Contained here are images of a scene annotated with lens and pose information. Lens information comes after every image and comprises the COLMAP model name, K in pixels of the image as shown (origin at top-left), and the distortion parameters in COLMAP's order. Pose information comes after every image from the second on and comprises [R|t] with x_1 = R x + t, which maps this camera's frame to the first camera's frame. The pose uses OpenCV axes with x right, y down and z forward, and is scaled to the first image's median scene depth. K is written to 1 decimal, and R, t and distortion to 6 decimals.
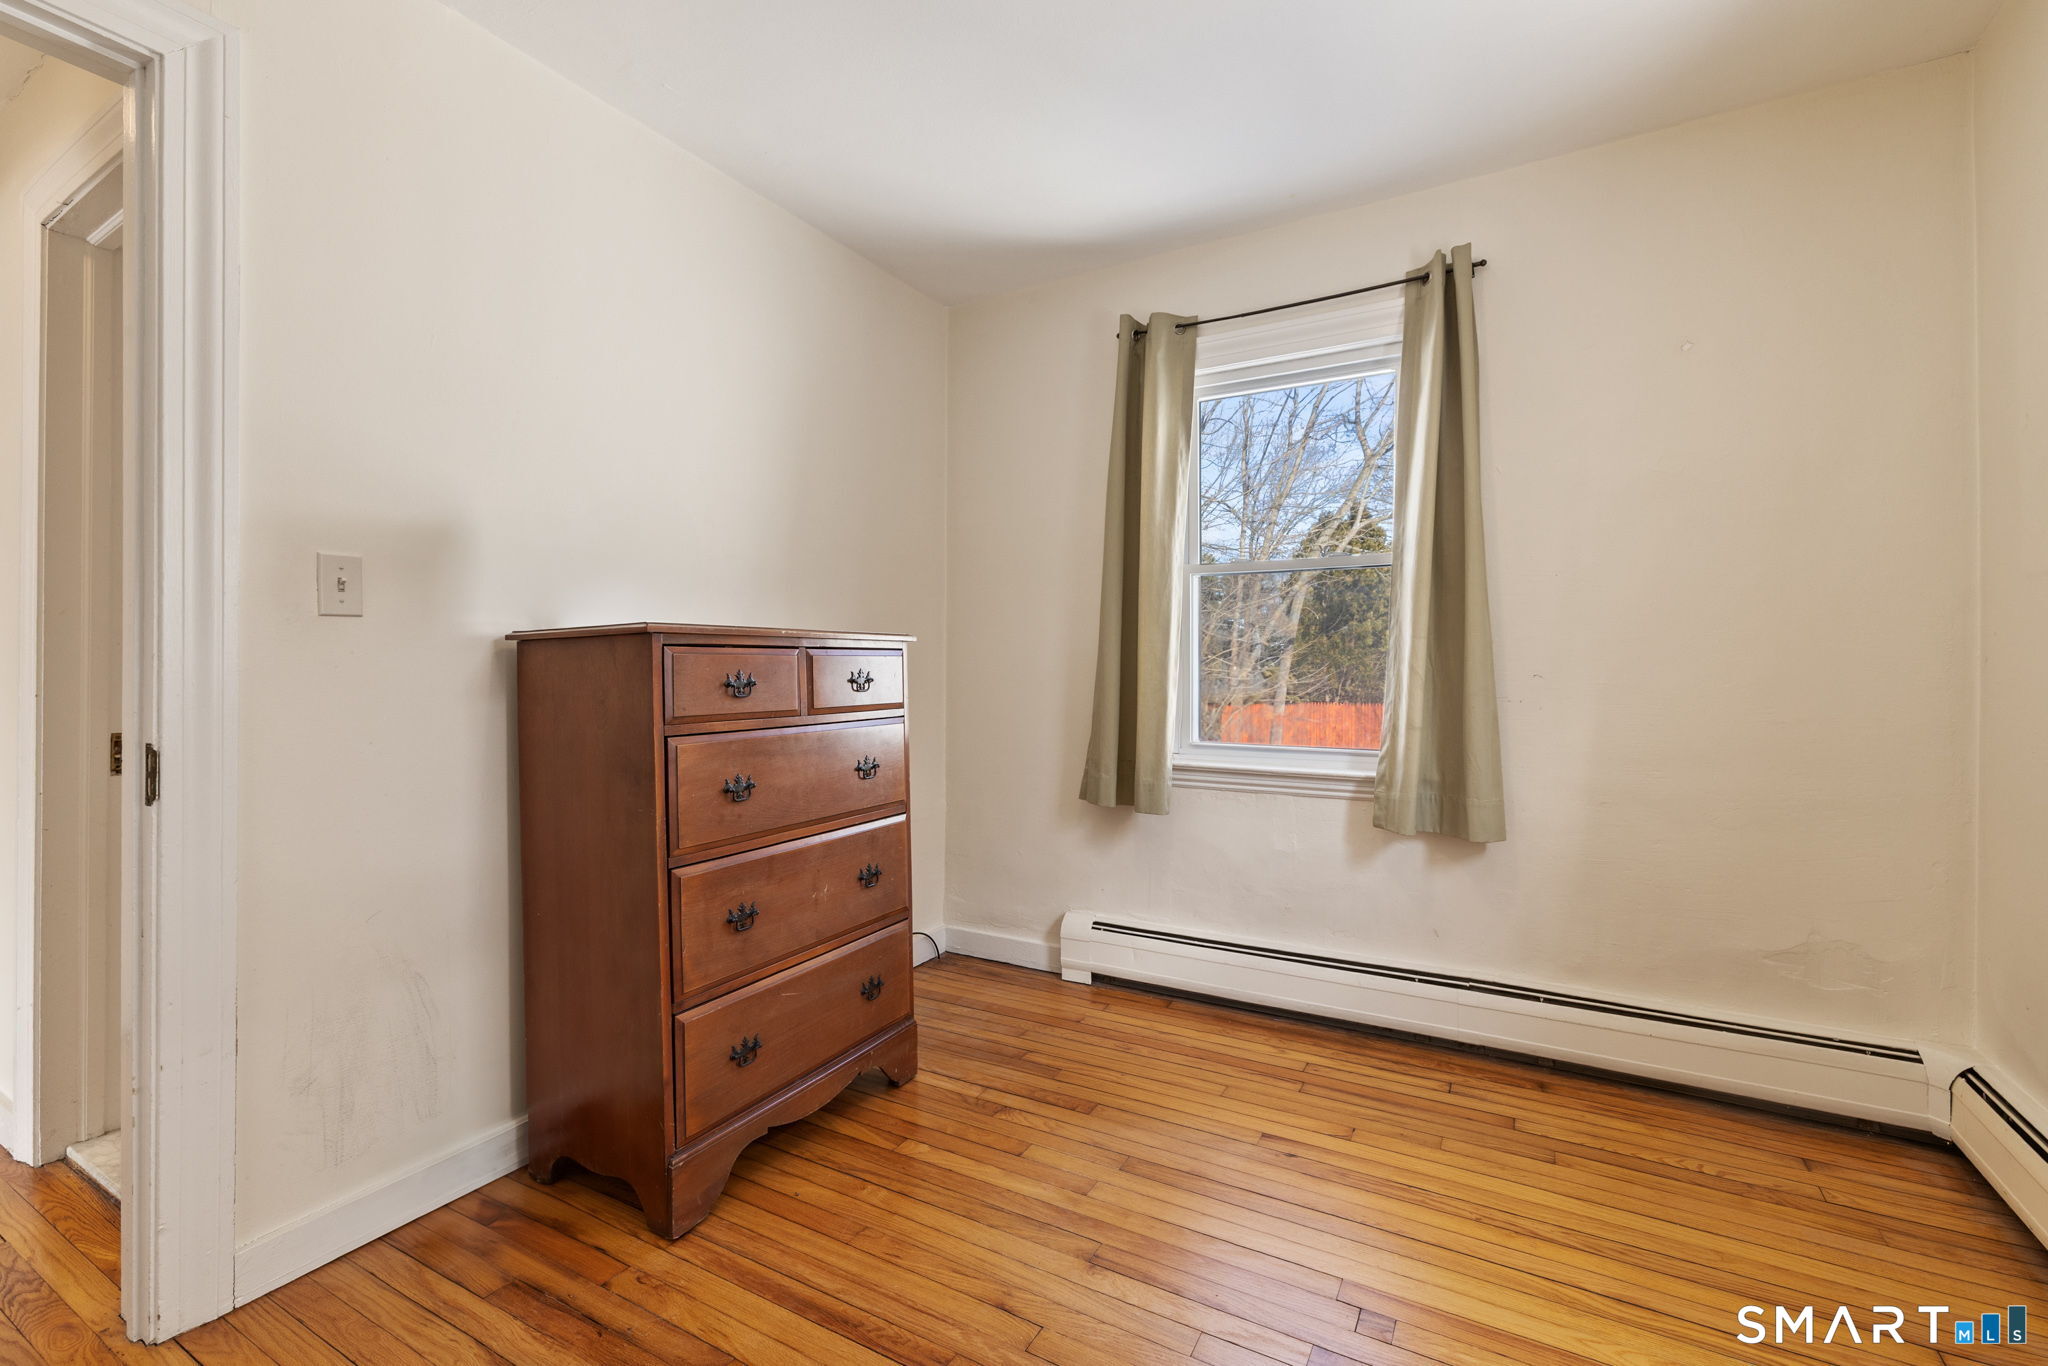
lens RADIAL K [[880.8, 0, 1020.4], [0, 880.8, 669.7], [0, 0, 1]] dist [0.001122, -0.000408]
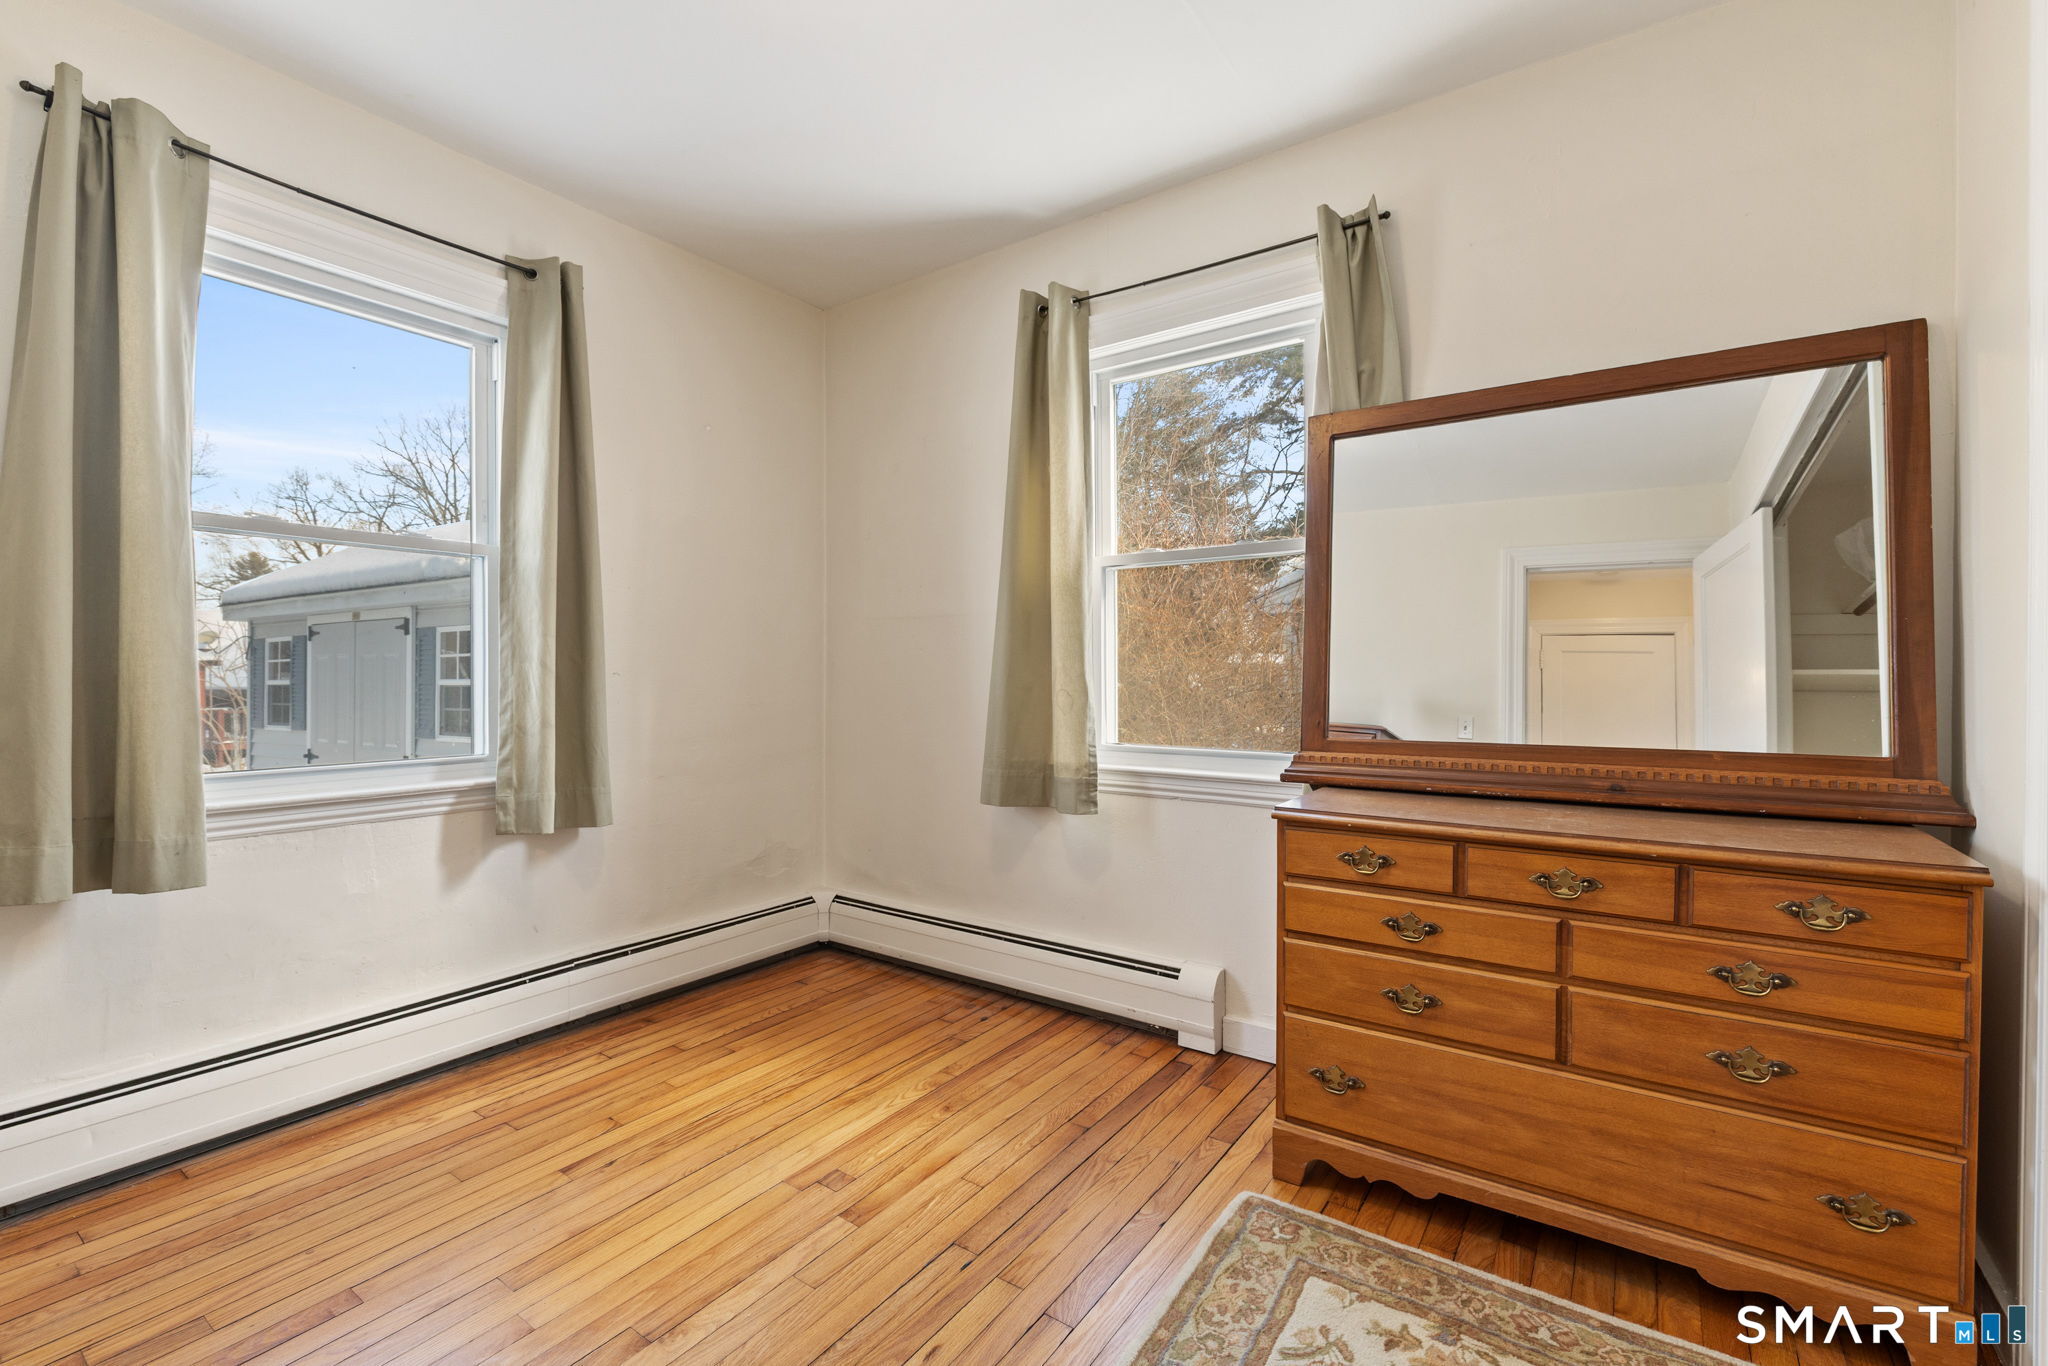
lens RADIAL K [[880.8, 0, 1019.4], [0, 880.8, 683.5], [0, 0, 1]] dist [0.001122, -0.000408]
pose [[0.092765, -0.013086, 0.995602, -0.522332], [0.001589, 0.999914, 0.012995, 0.005797], [-0.995687, 0.000377, 0.092778, 0.387070]]
